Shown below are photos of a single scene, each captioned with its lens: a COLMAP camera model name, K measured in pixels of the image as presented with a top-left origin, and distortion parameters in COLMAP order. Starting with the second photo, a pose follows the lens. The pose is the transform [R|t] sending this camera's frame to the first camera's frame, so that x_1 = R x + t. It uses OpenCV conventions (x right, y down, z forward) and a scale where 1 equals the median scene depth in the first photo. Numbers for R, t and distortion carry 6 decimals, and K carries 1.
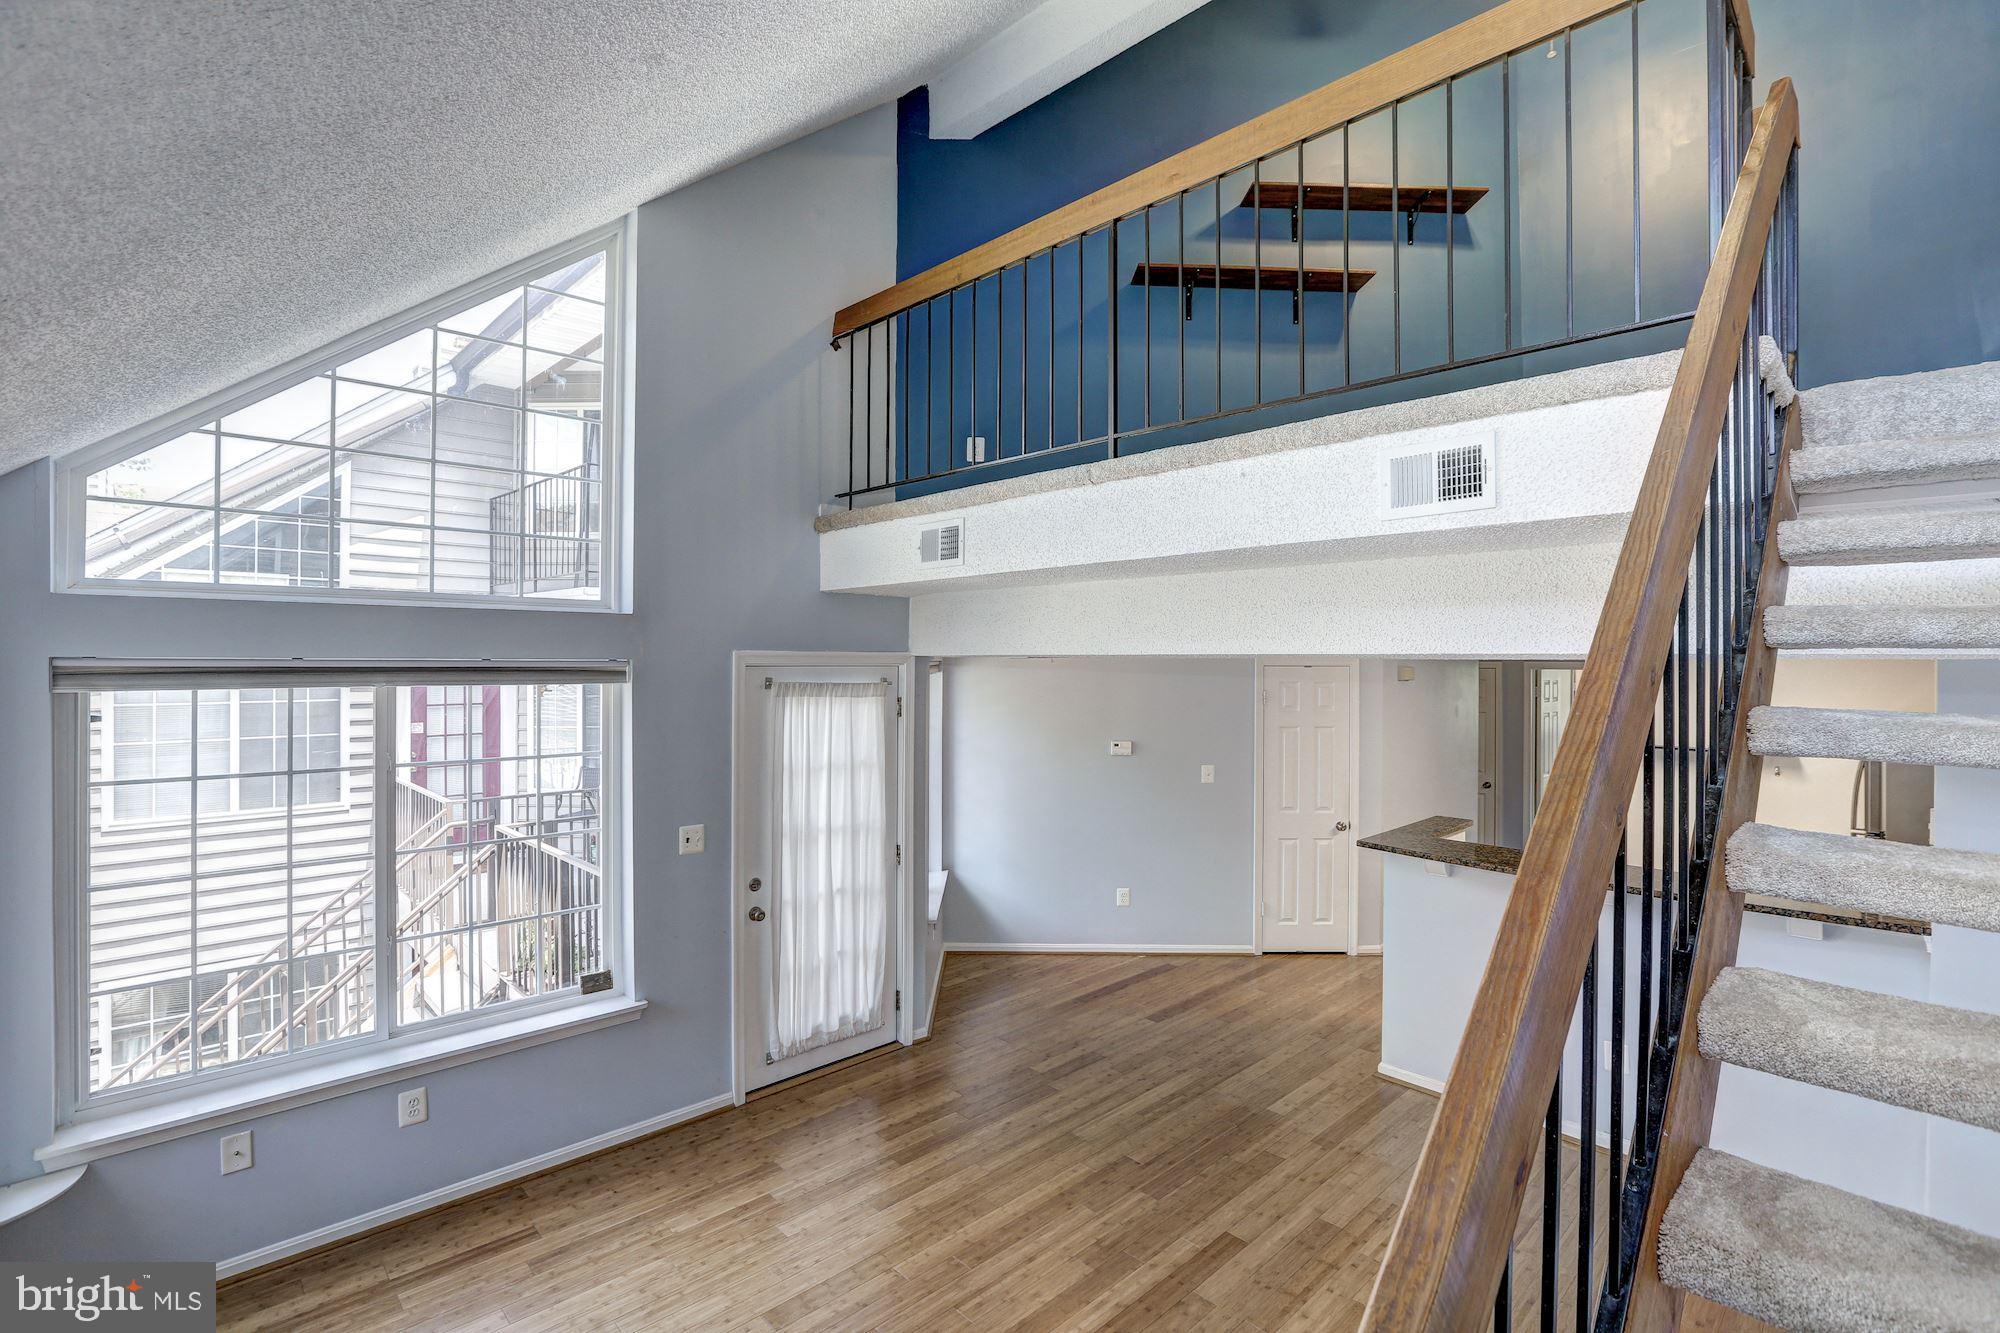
lens RADIAL K [[918.0, 0, 989.5], [0, 918.0, 661.5], [0, 0, 1]] dist [-0.061405, 0.022419]
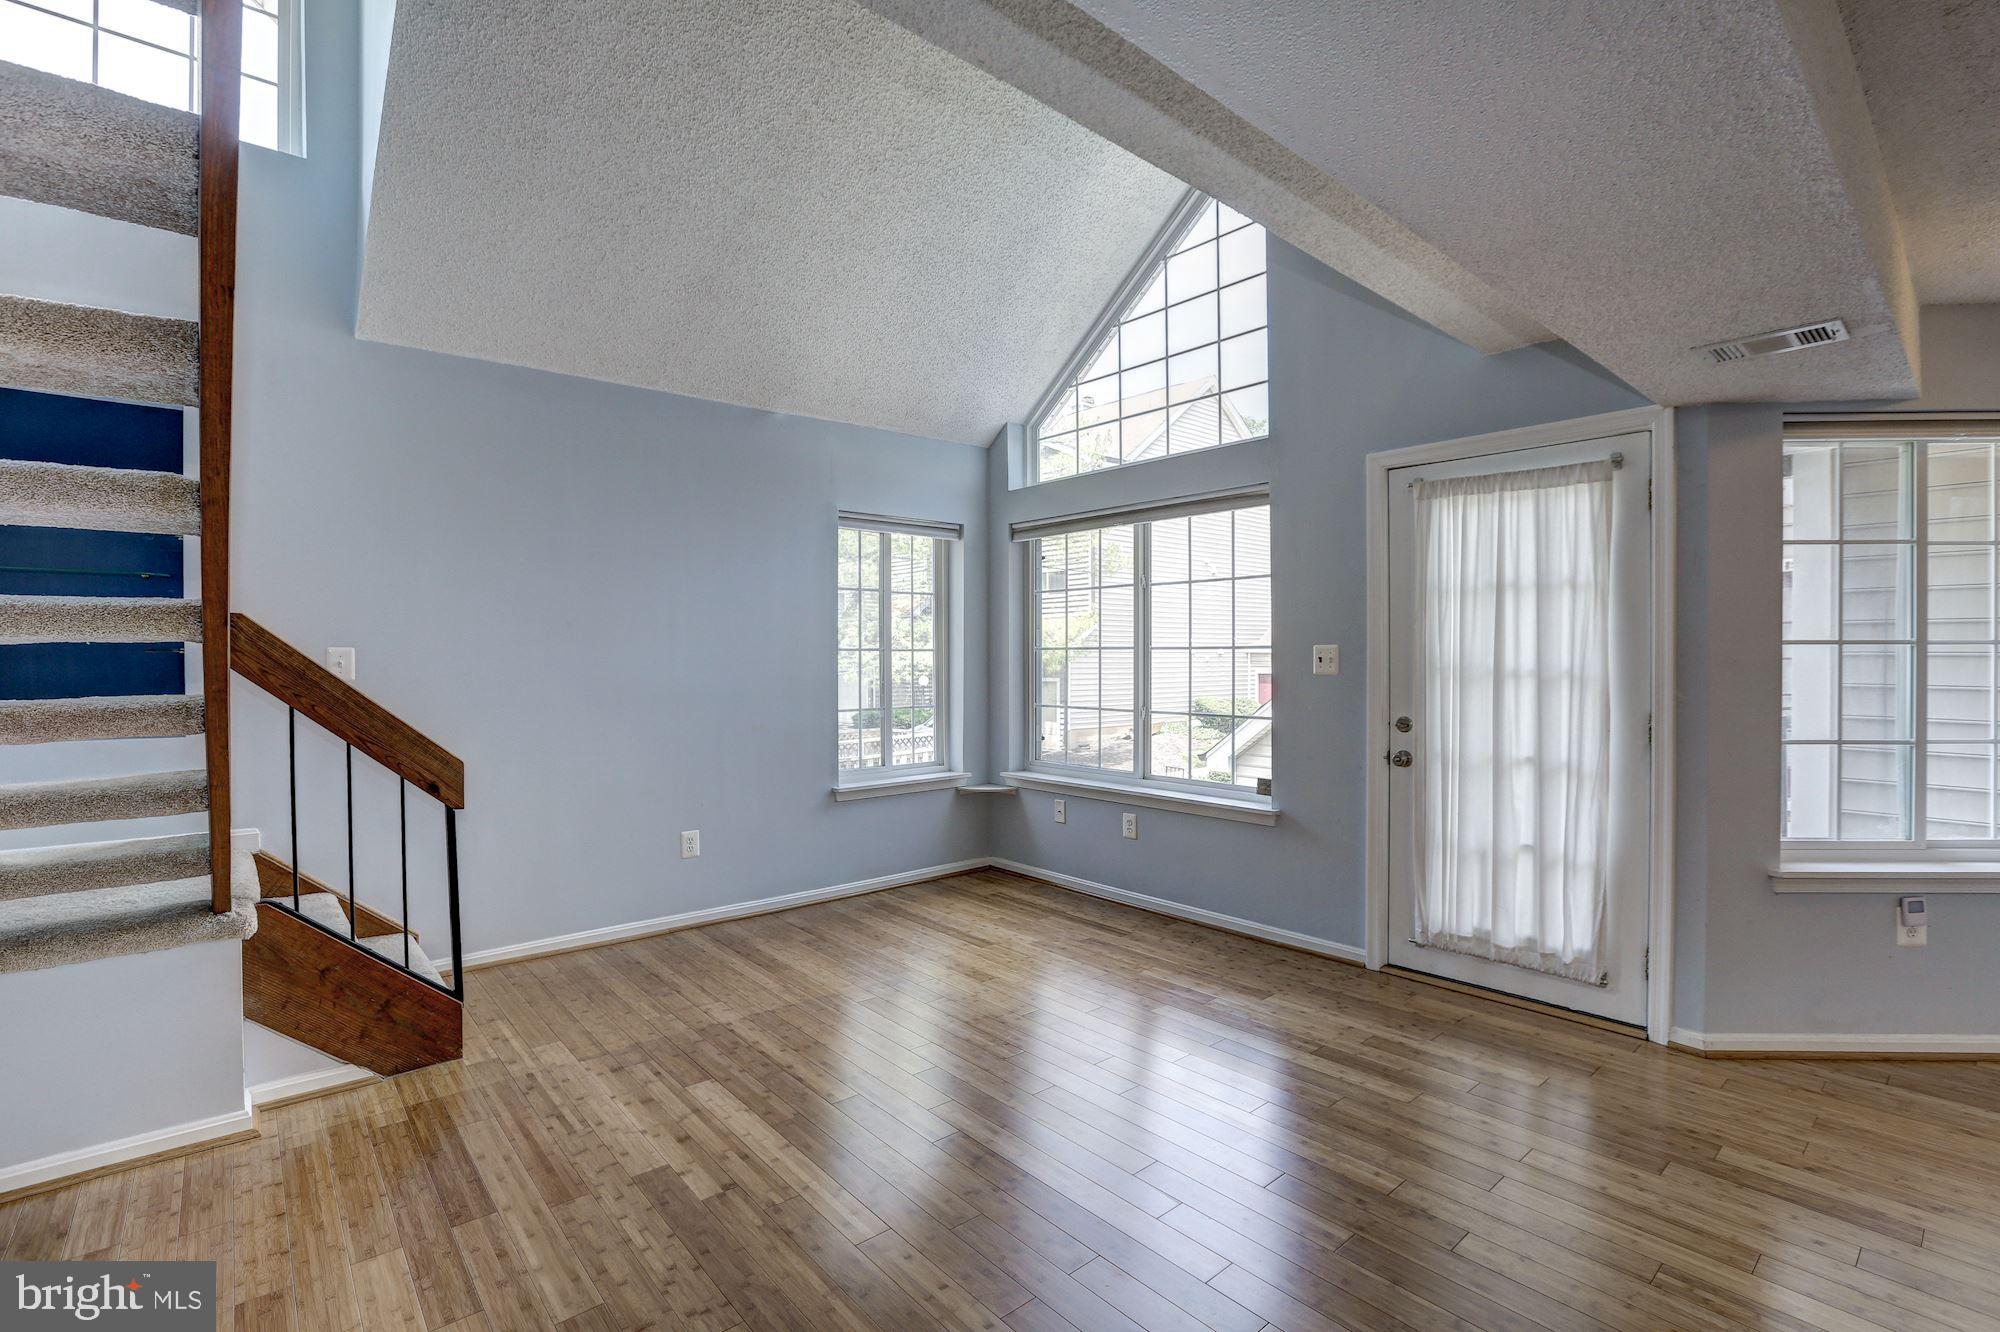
lens RADIAL K [[918.0, 0, 989.5], [0, 918.0, 661.0], [0, 0, 1]] dist [-0.061405, 0.022419]
pose [[-0.049526, 0.007385, -0.998746, 0.643276], [0.003720, 0.999967, 0.007209, 0.188190], [0.998766, -0.003358, -0.049552, 0.691575]]
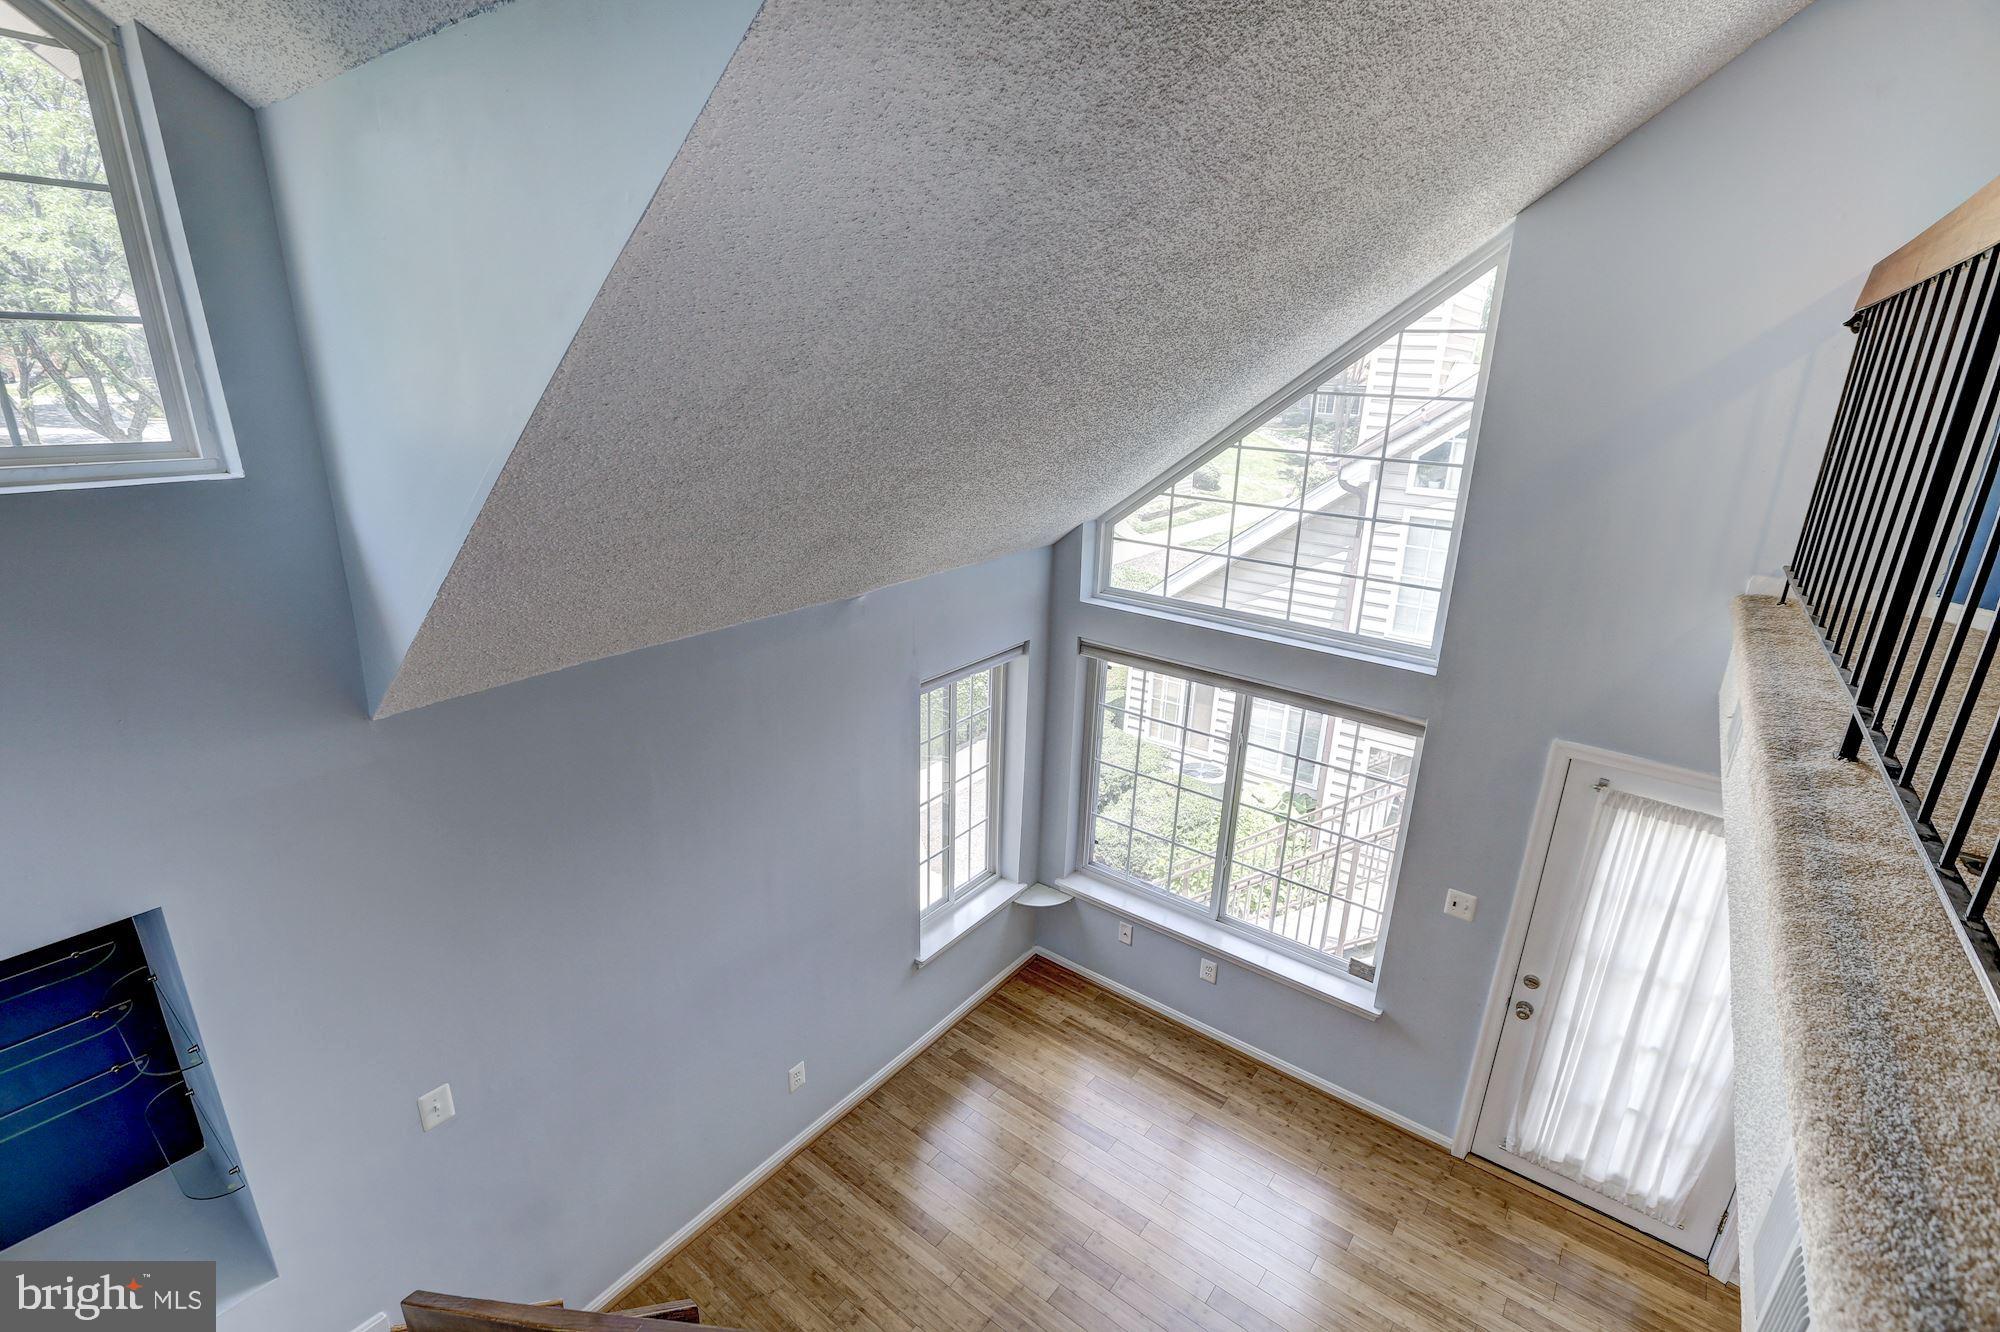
lens RADIAL K [[922.8, 0, 1003.1], [0, 922.8, 684.6], [0, 0, 1]] dist [-0.016944, 0.000274]
pose [[0.161703, 0.323456, -0.932324, 0.436577], [-0.028088, 0.945884, 0.323288, -0.333020], [0.986440, -0.026089, 0.162038, 0.358517]]
